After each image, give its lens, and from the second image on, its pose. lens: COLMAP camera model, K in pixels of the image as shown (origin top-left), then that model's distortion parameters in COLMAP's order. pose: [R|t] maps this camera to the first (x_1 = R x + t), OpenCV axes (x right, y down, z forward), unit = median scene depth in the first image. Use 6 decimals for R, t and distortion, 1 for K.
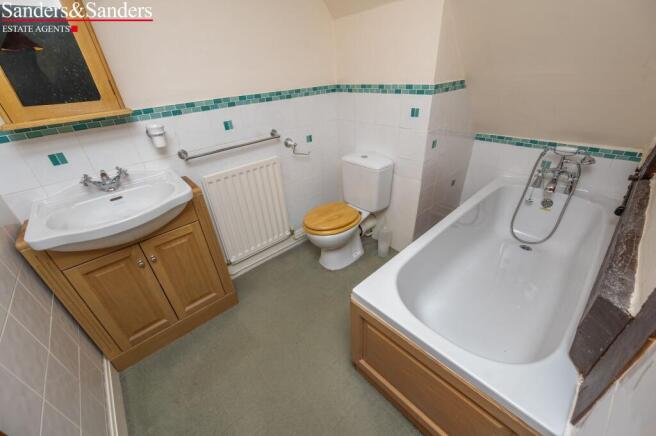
lens RADIAL K [[265.0, 0, 325.2], [0, 265.0, 213.1], [0, 0, 1]] dist [-0.012054, 0.000609]
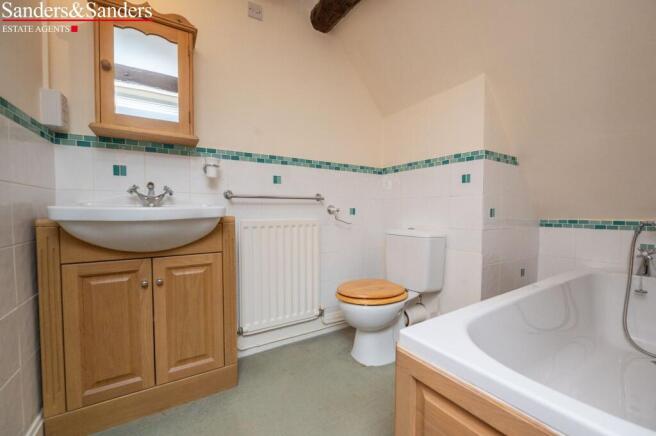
lens RADIAL K [[265.0, 0, 325.8], [0, 265.0, 218.8], [0, 0, 1]] dist [-0.012054, 0.000609]
pose [[0.984385, 0.068178, -0.162288, 0.004156], [-0.136758, 0.876676, -0.461234, 0.245841], [0.110828, 0.476226, 0.872311, 0.168361]]
